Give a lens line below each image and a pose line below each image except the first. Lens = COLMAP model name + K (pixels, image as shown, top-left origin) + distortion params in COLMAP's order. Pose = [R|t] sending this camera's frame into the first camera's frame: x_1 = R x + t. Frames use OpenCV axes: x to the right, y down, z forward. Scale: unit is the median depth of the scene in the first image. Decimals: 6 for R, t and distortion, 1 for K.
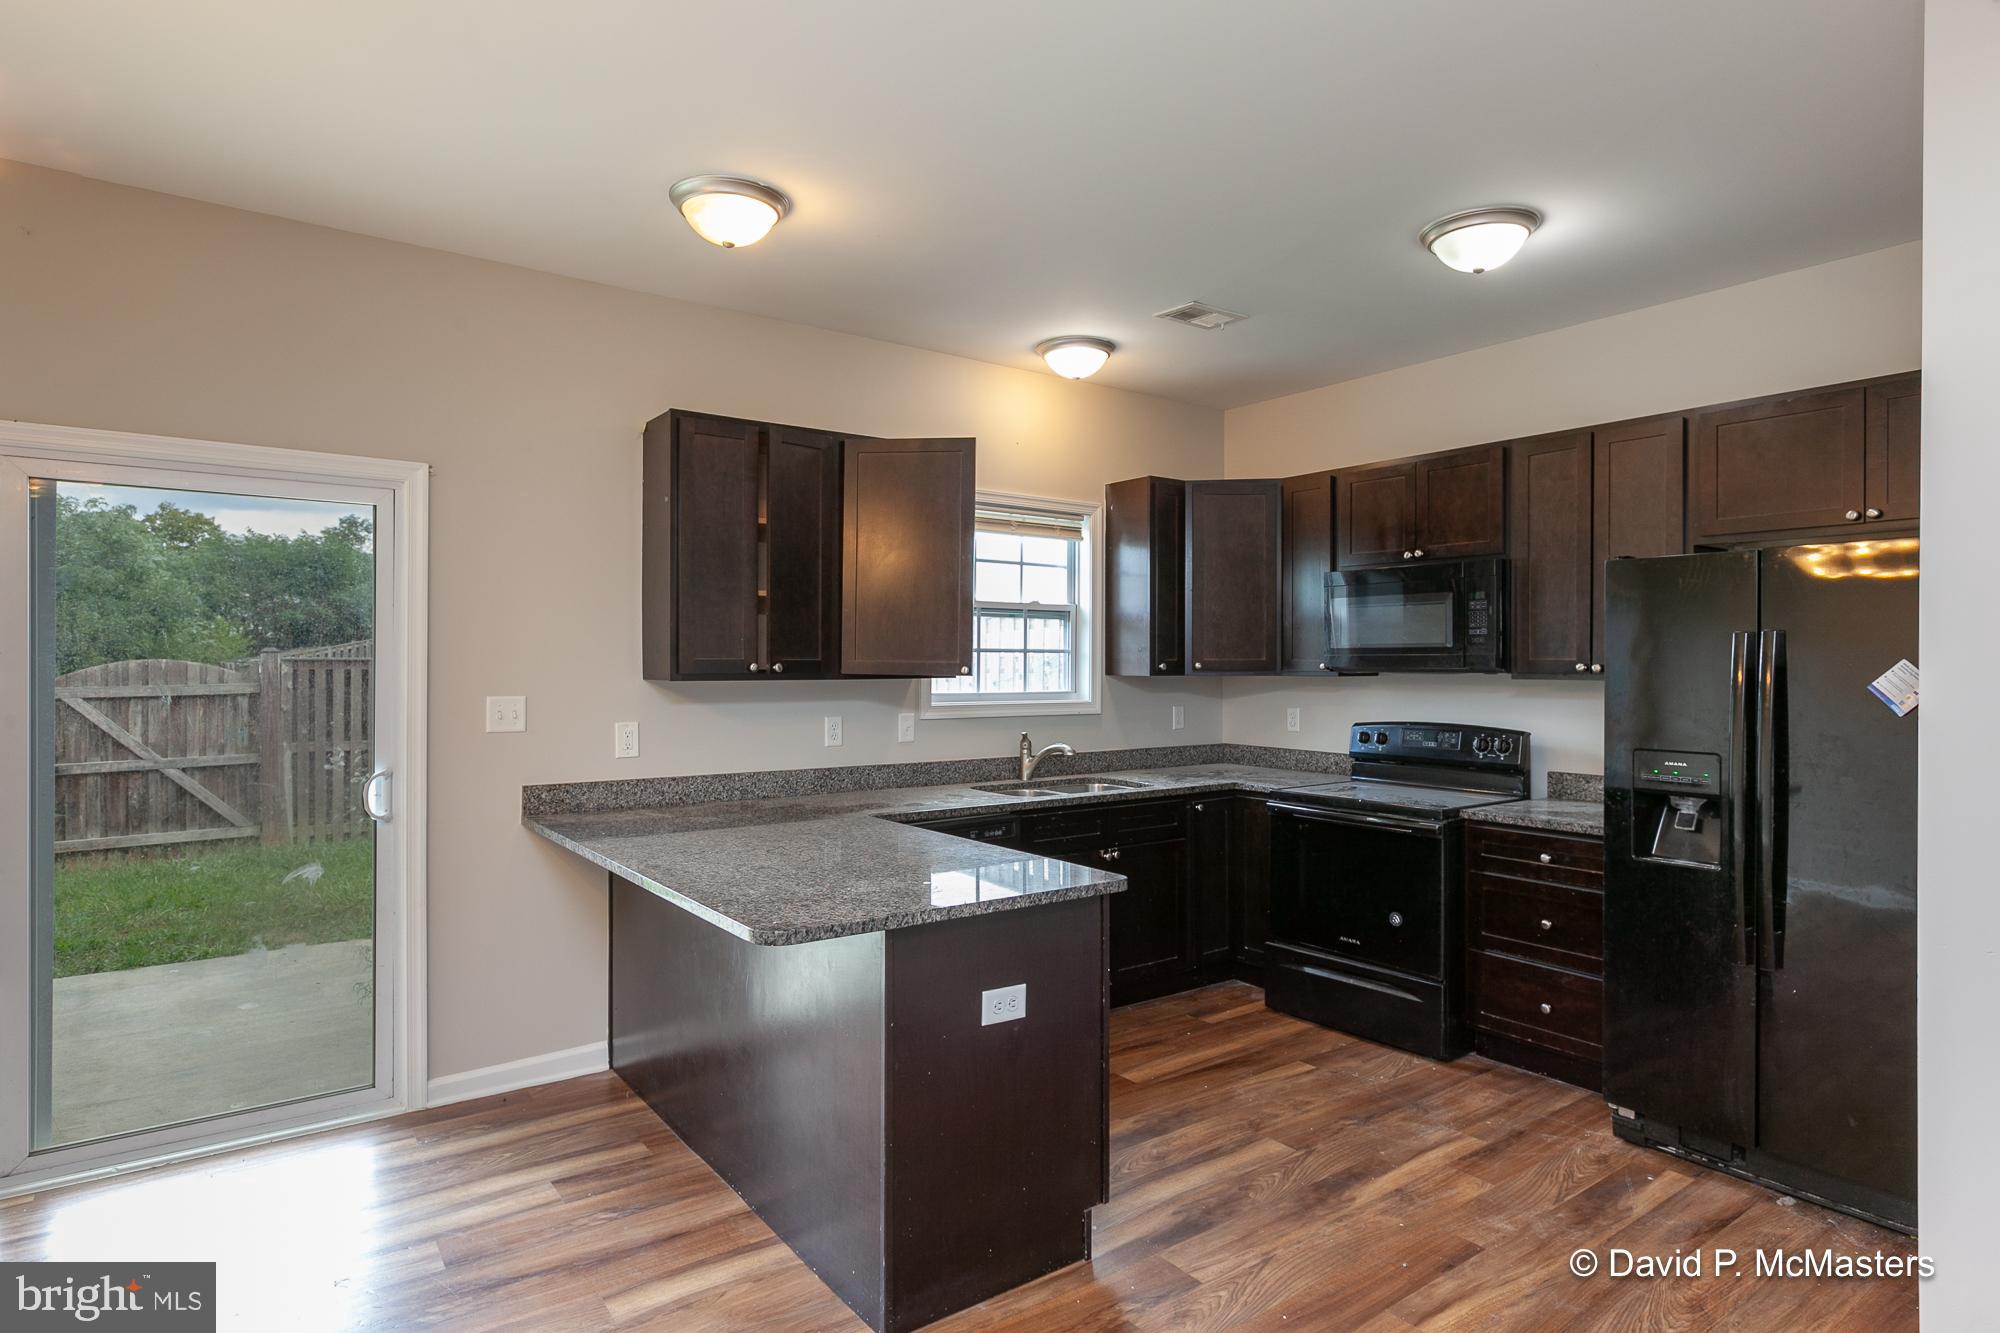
lens RADIAL K [[1072.8, 0, 997.2], [0, 1072.8, 662.0], [0, 0, 1]] dist [0.002748, -0.001844]
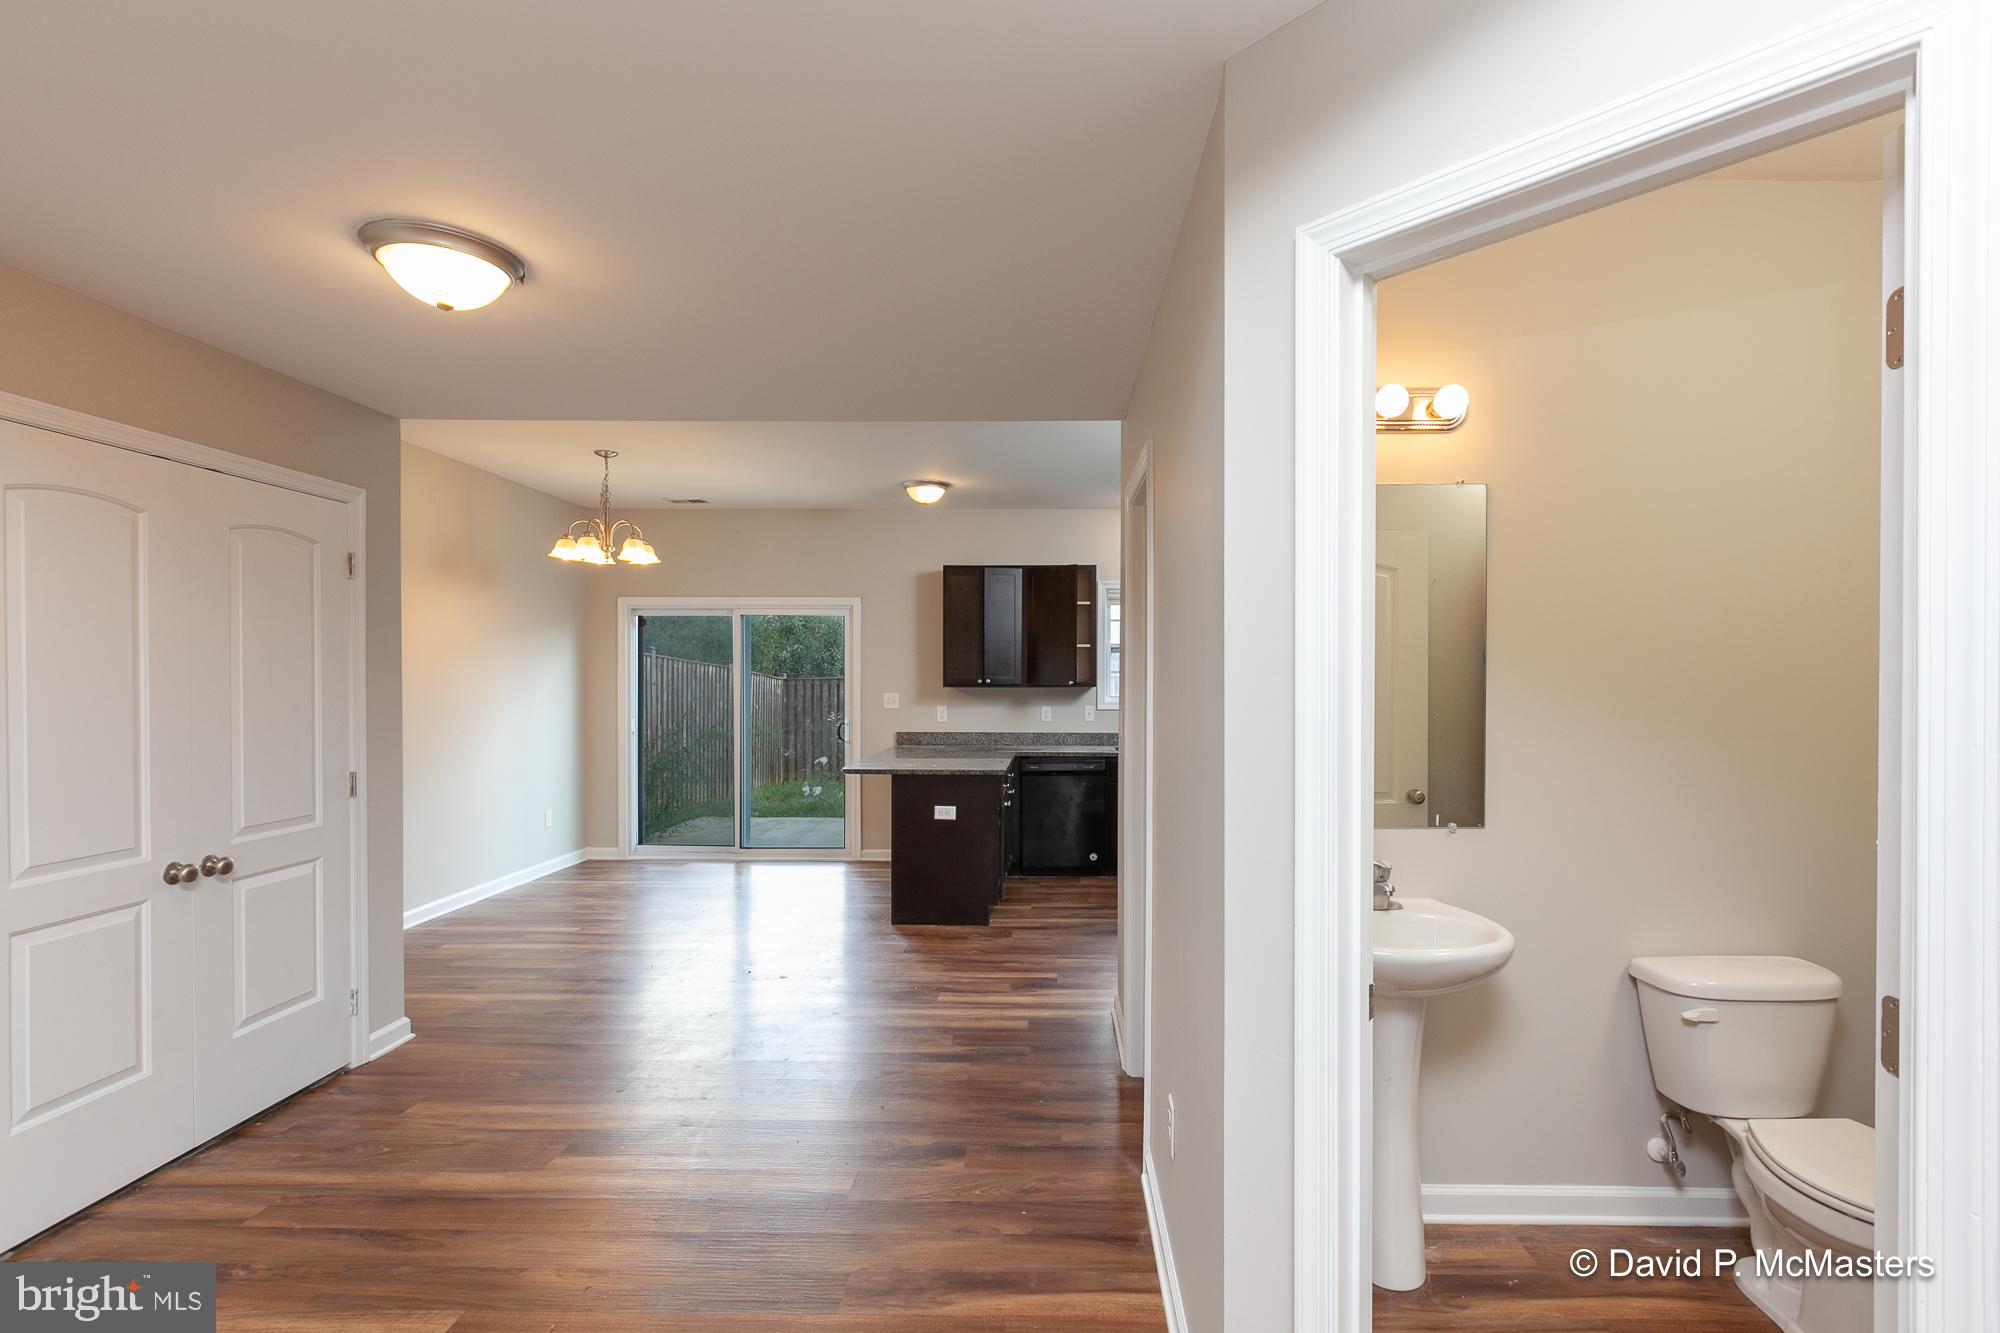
lens RADIAL K [[896.9, 0, 1049.9], [0, 896.9, 705.0], [0, 0, 1]] dist [0.005245, -0.001917]
pose [[0.799654, 0.017513, -0.600205, 0.934520], [-0.000031, 0.999576, 0.029125, -0.001259], [0.600461, -0.023271, 0.799316, -0.354812]]
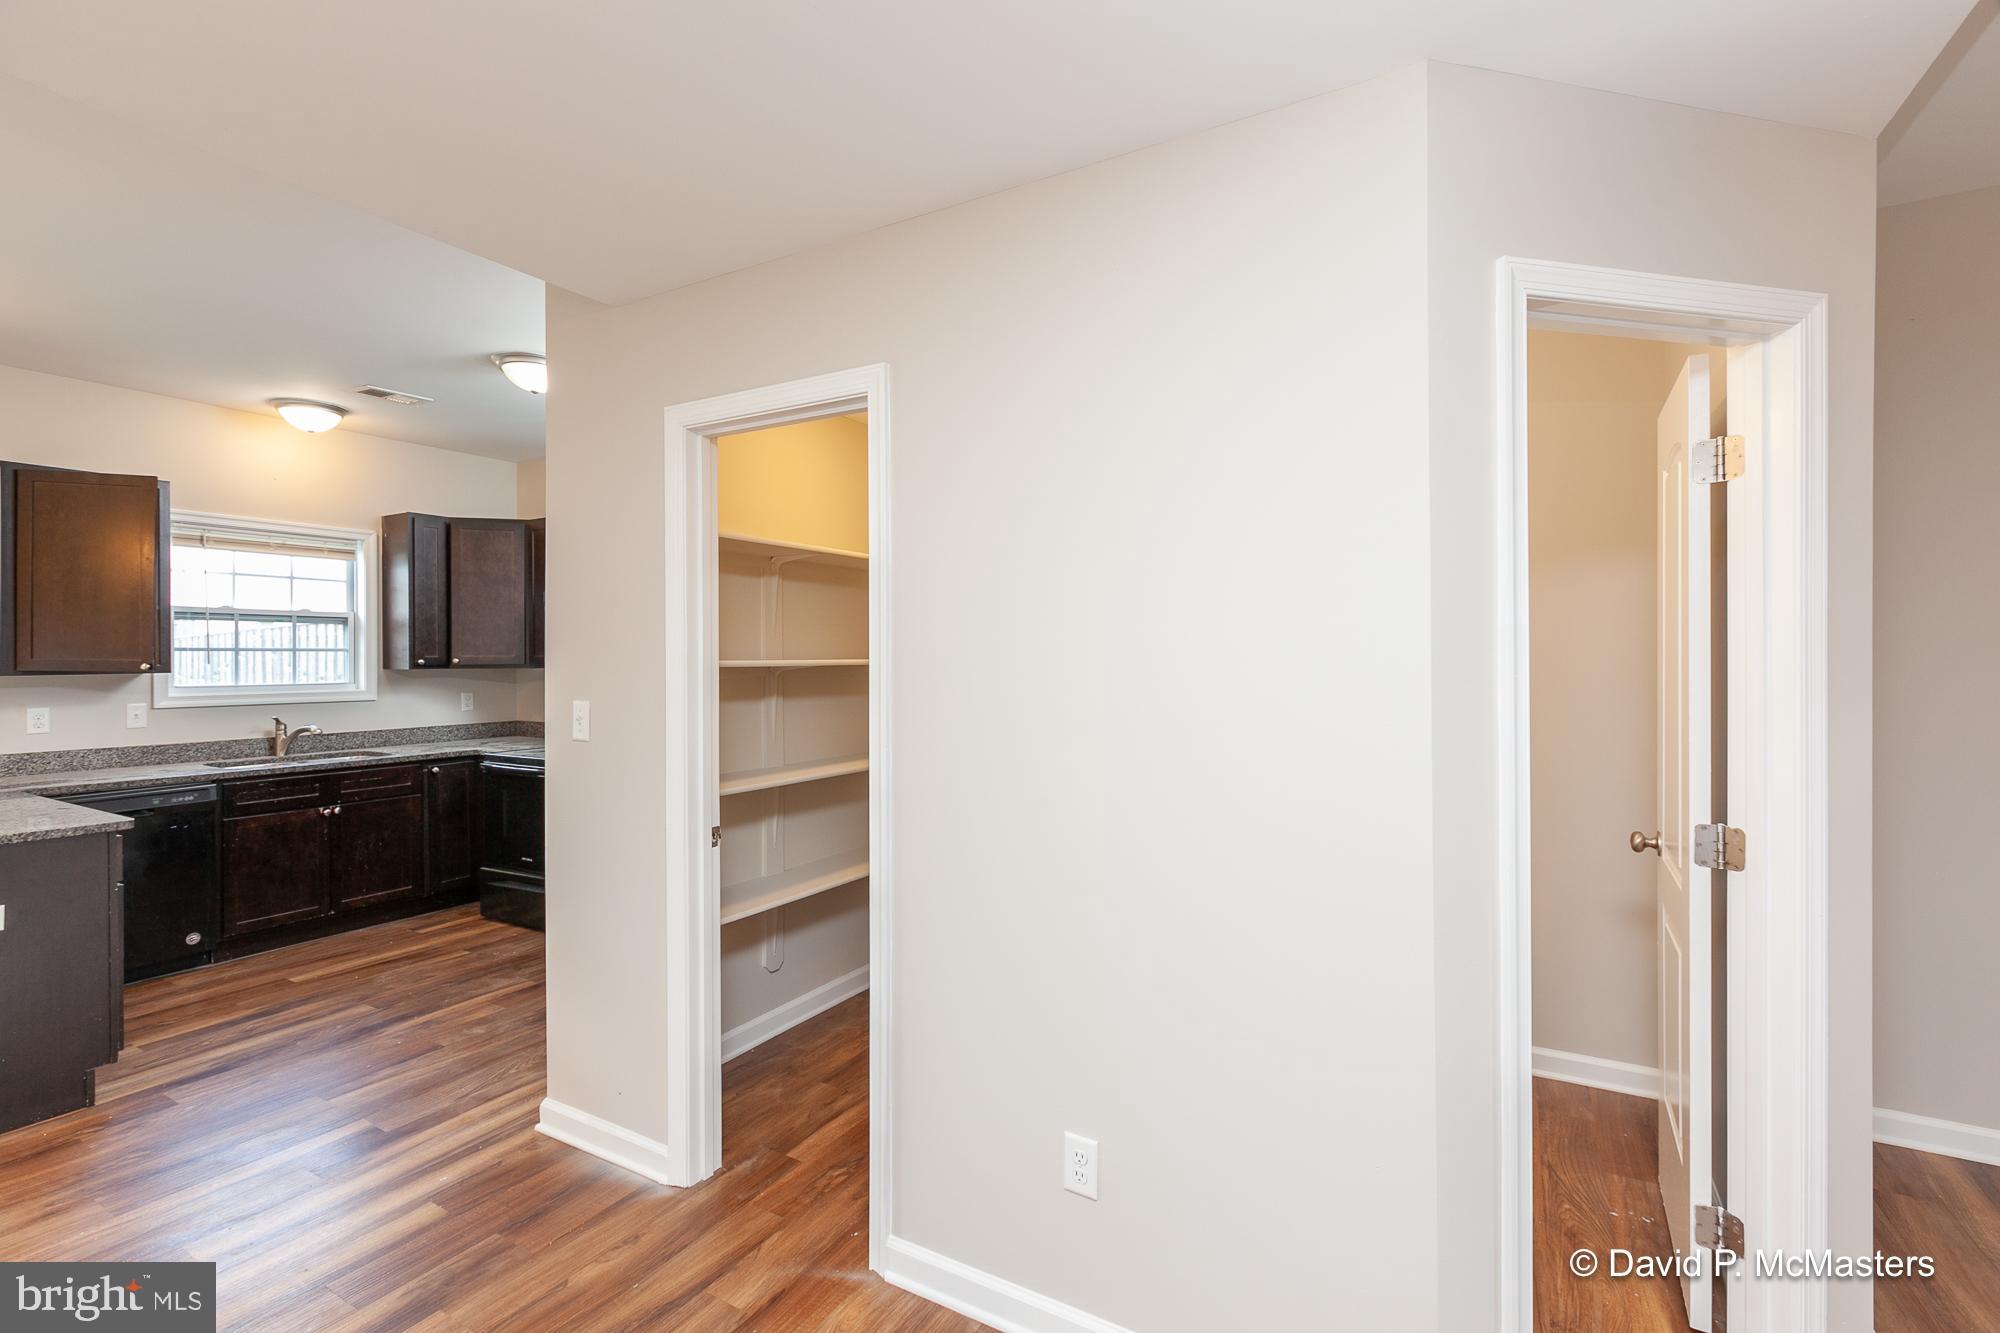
lens RADIAL K [[896.9, 0, 987.3], [0, 896.9, 656.3], [0, 0, 1]] dist [0.005245, -0.001917]
pose [[0.922313, -0.005844, 0.386398, 0.455240], [0.005868, 0.999982, 0.001117, 0.000391], [-0.386398, 0.001237, 0.922331, -0.312109]]
